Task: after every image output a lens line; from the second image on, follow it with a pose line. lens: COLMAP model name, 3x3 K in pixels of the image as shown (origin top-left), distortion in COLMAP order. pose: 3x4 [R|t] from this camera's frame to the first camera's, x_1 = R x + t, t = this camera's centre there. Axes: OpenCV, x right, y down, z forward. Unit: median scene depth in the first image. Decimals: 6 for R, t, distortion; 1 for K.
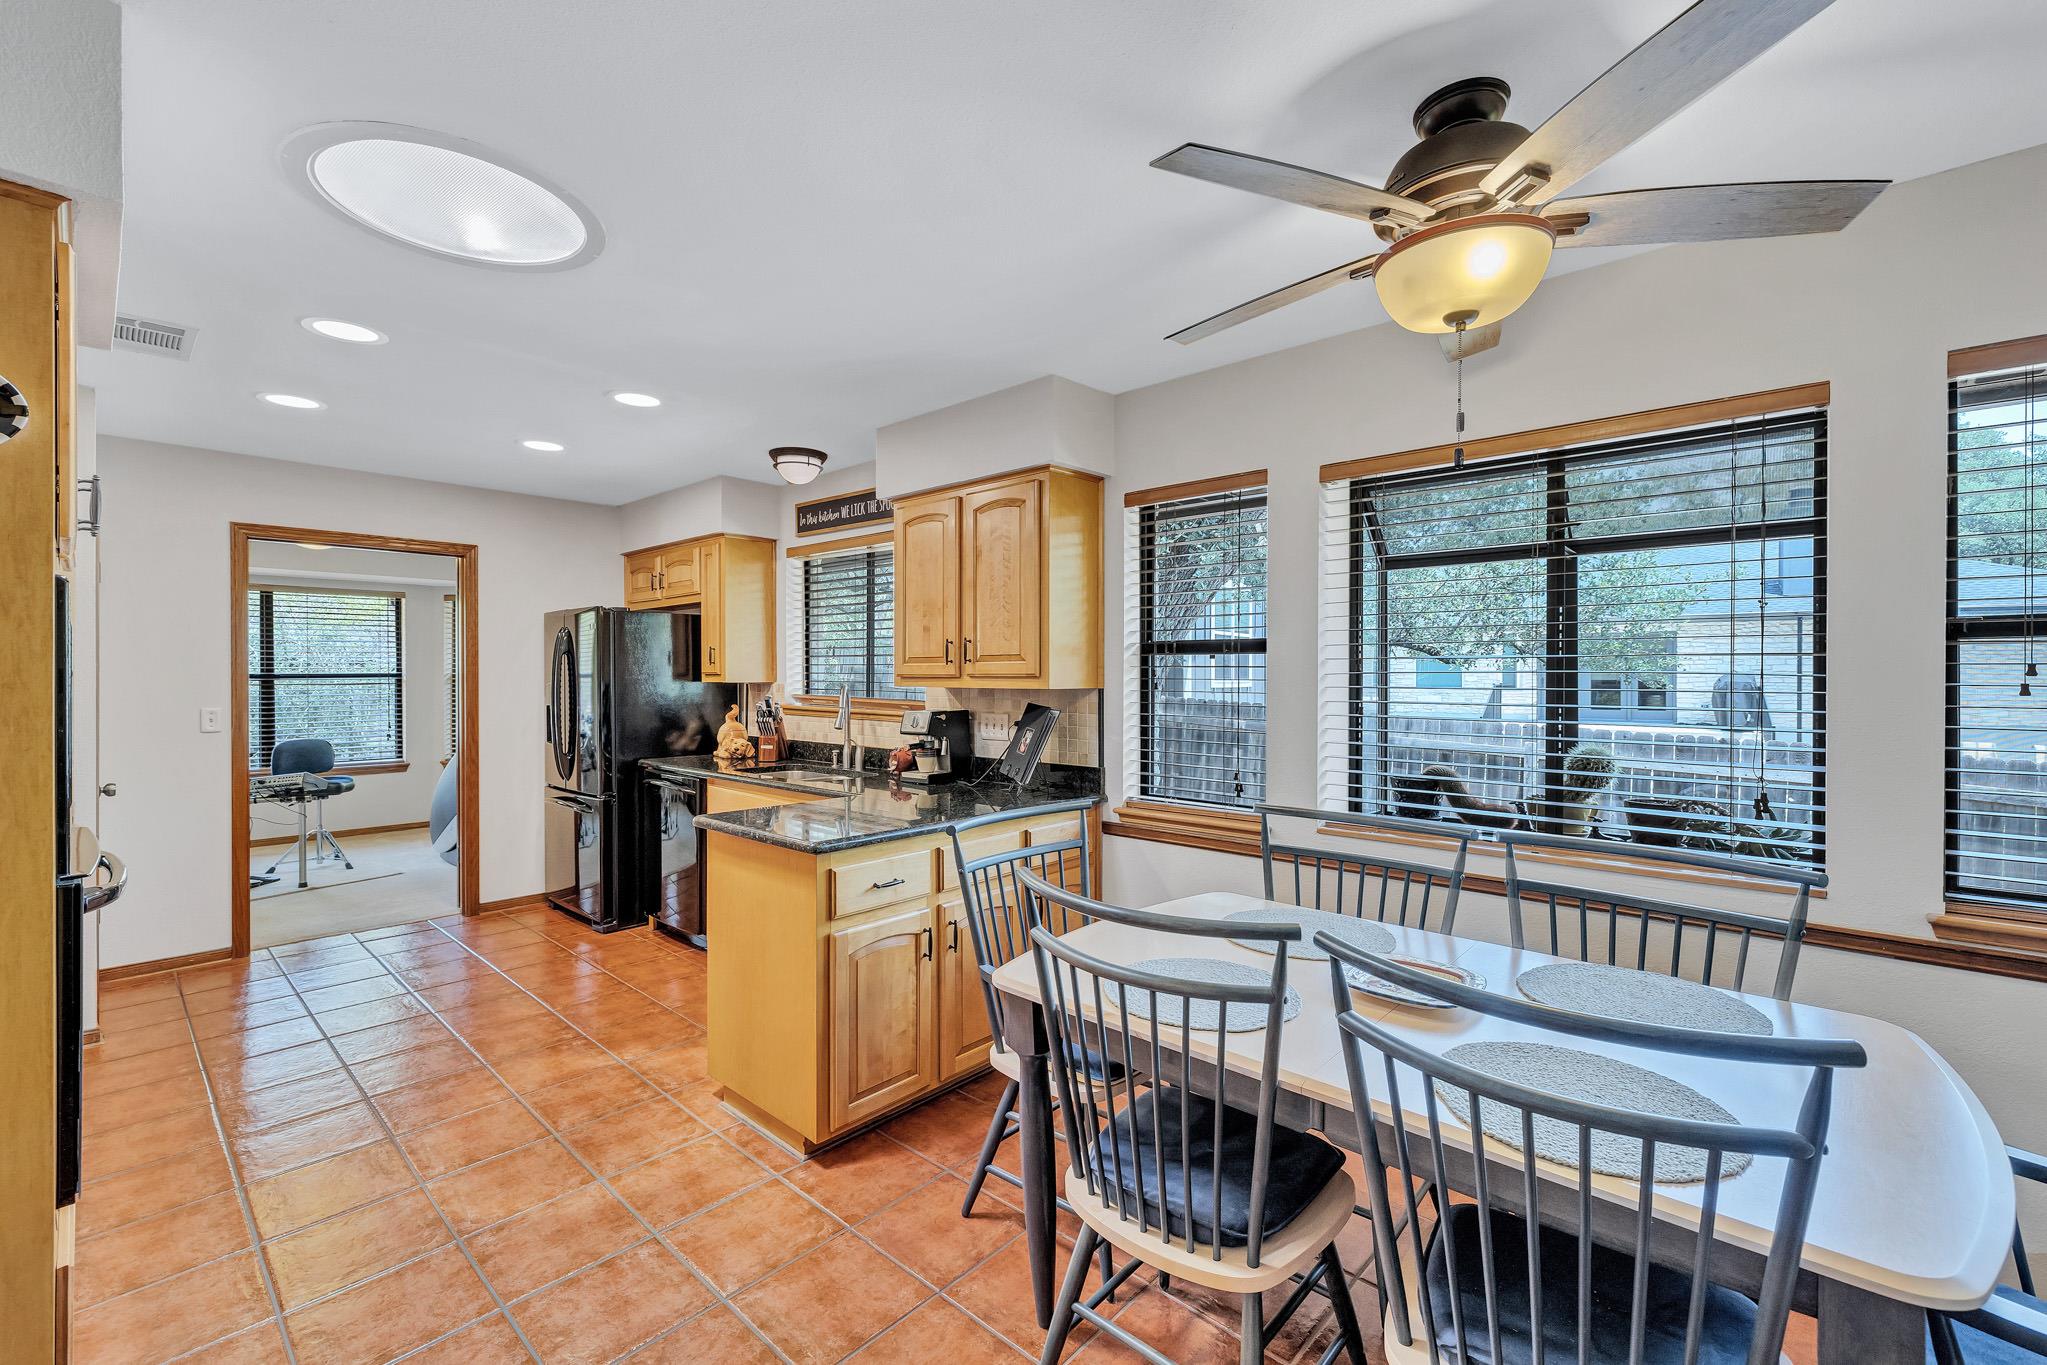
lens RADIAL K [[874.8, 0, 1016.4], [0, 874.8, 681.6], [0, 0, 1]] dist [0.005141, 0.000425]
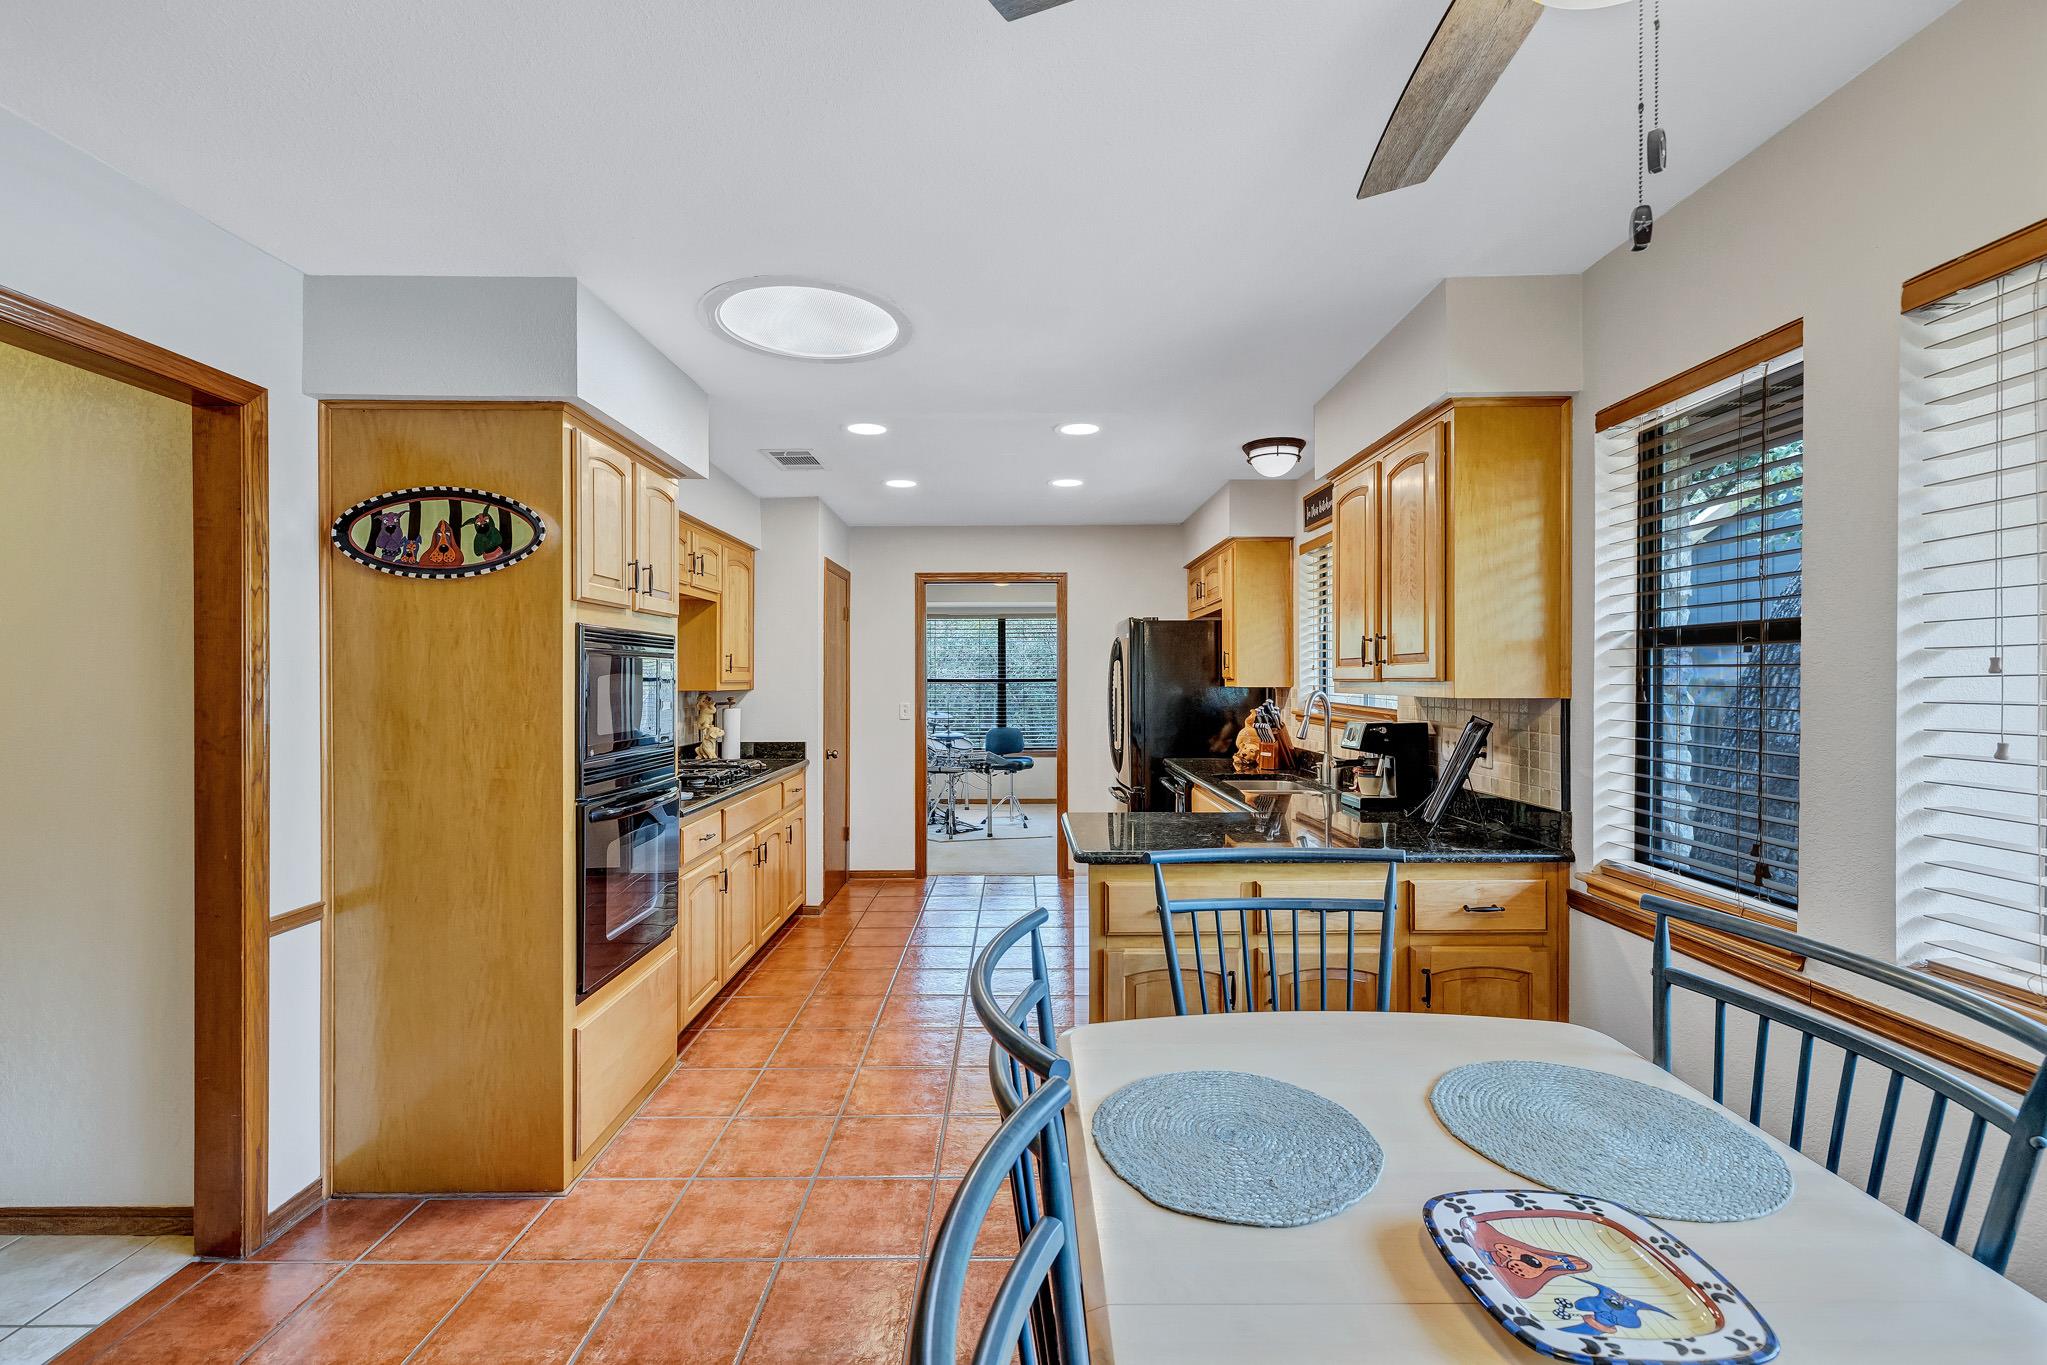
lens RADIAL K [[860.5, 0, 1010.5], [0, 860.5, 680.1], [0, 0, 1]] dist [0.001724, 0.000674]
pose [[0.676806, -0.000138, -0.736161, 0.298054], [-0.004134, 0.999984, -0.003987, -0.002386], [0.736150, 0.005742, 0.676794, 0.205409]]
